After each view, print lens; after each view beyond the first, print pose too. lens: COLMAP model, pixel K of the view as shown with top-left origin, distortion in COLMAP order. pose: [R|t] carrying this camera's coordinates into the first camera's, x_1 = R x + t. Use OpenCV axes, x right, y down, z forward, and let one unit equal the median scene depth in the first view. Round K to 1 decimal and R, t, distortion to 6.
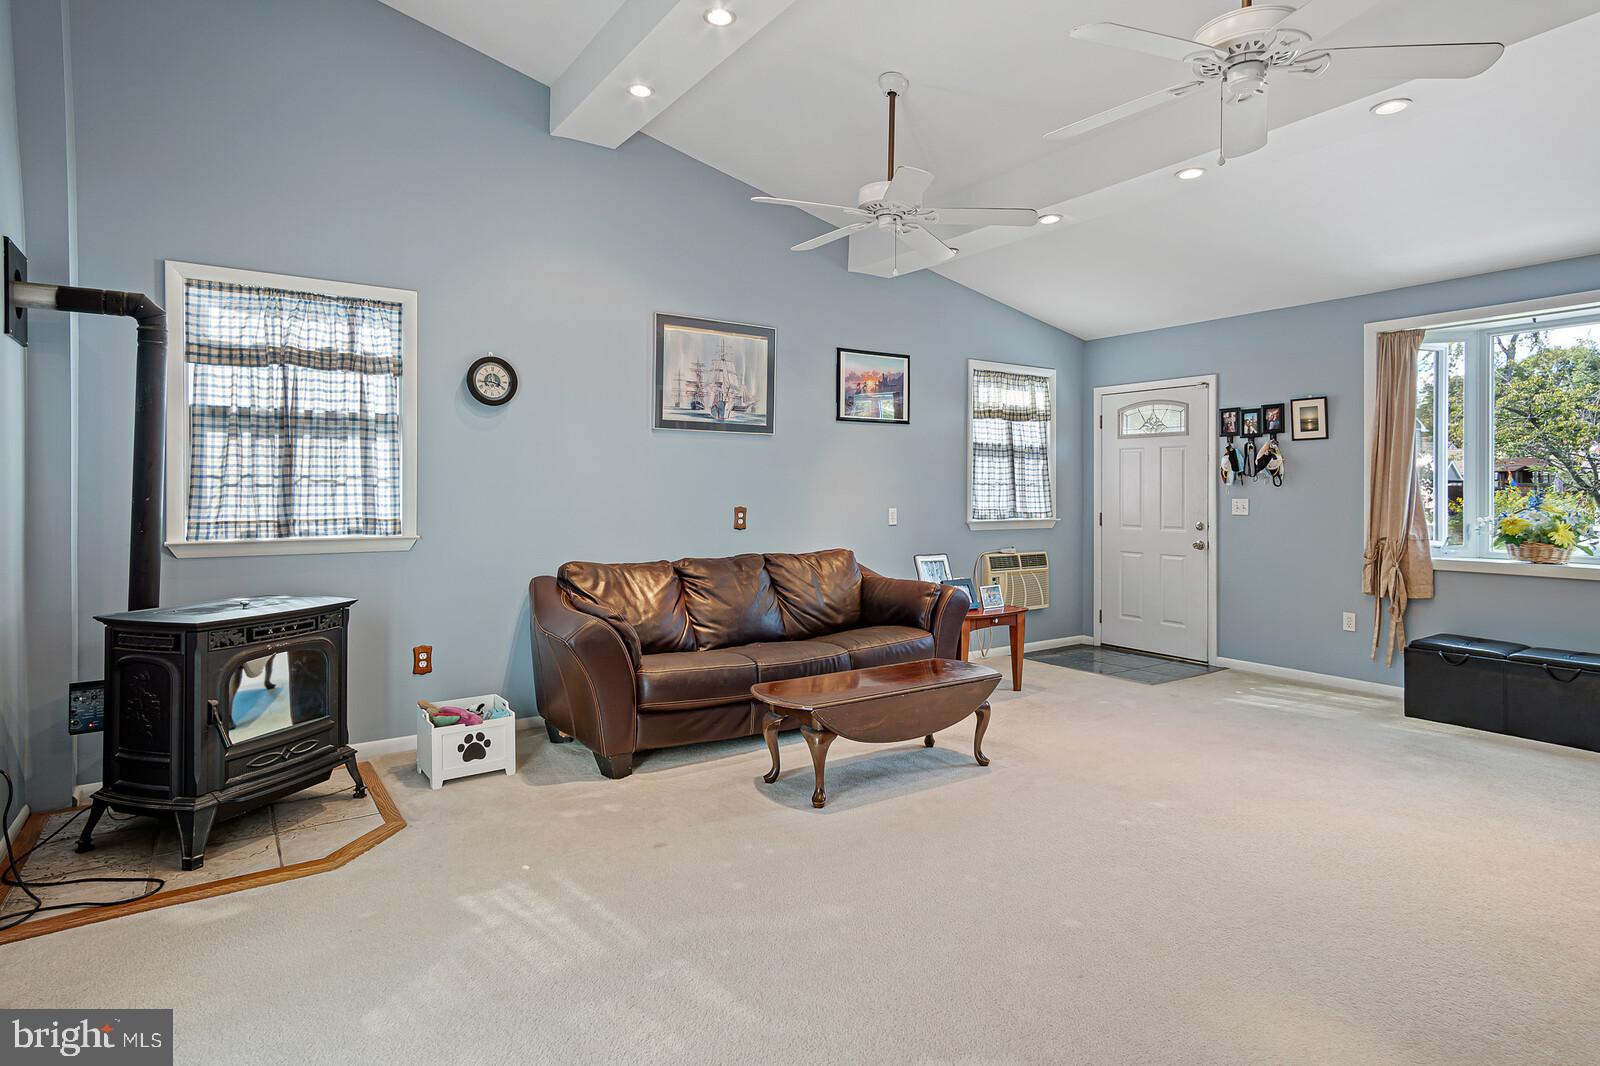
lens RADIAL K [[839.7, 0, 789.2], [0, 839.7, 496.8], [0, 0, 1]] dist [0.003550, 0.001360]
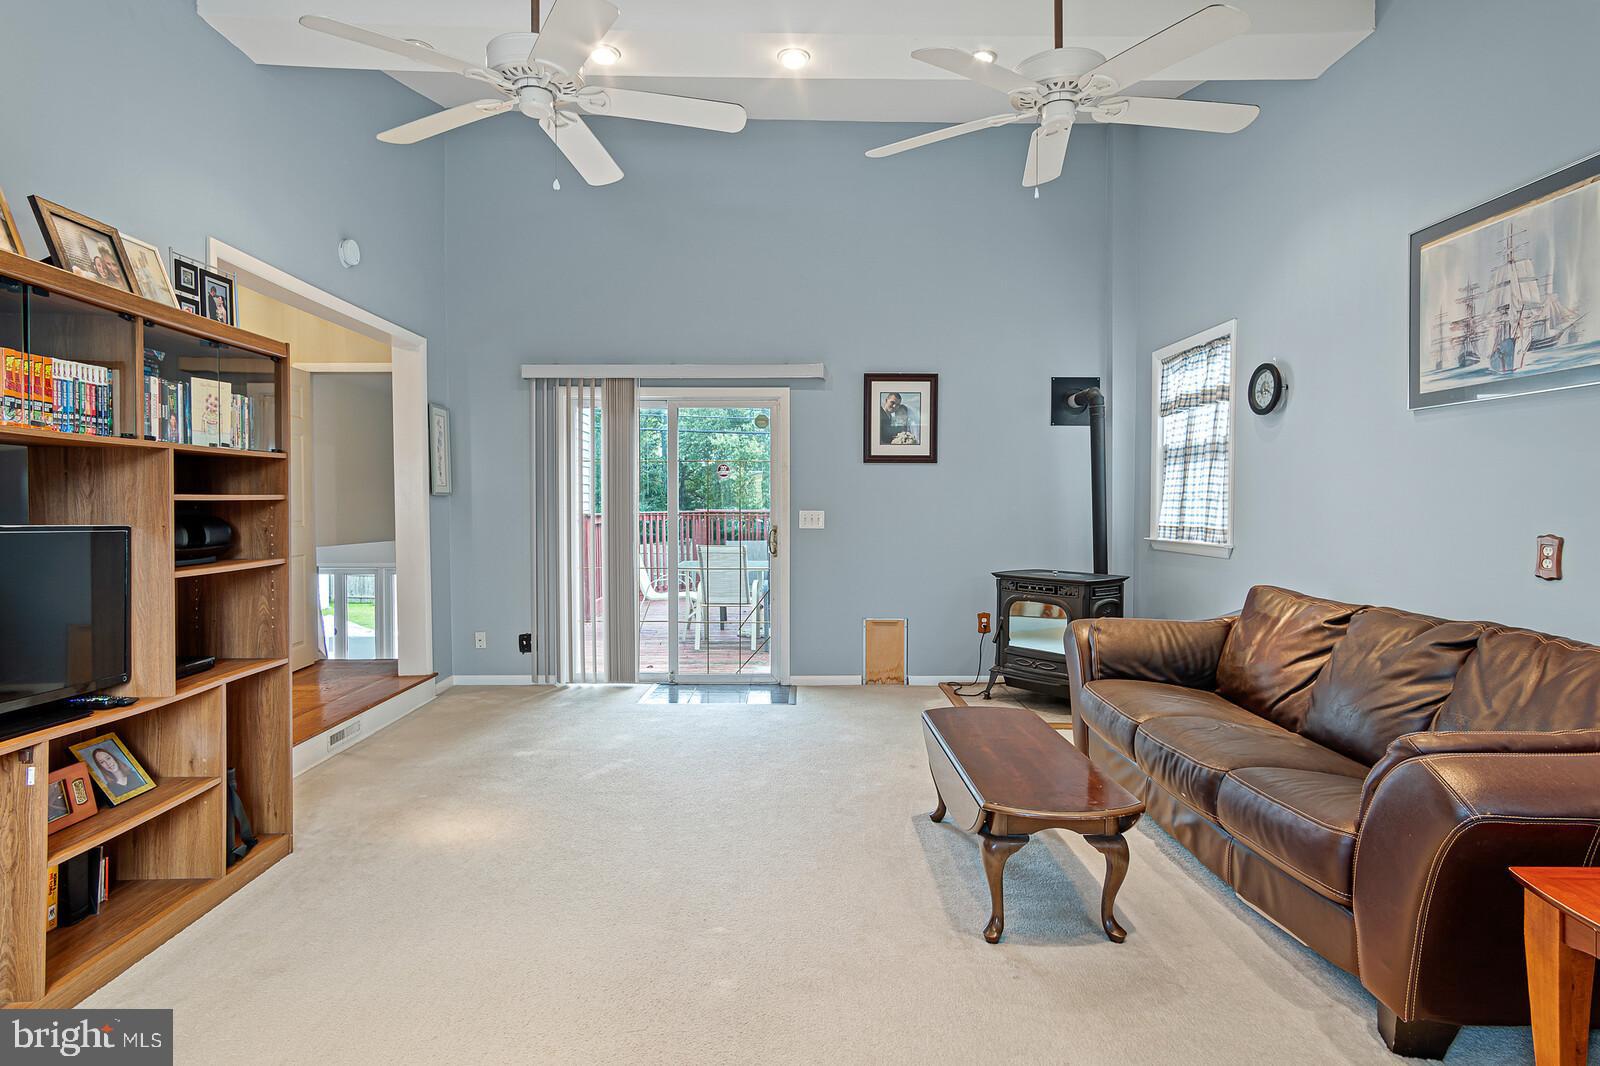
lens RADIAL K [[839.7, 0, 789.2], [0, 839.7, 496.8], [0, 0, 1]] dist [0.003550, 0.001360]
pose [[-0.546467, -0.005756, -0.837461, 0.779692], [-0.002977, 0.999983, -0.004931, -0.009385], [0.837475, -0.000202, -0.546475, 1.124004]]
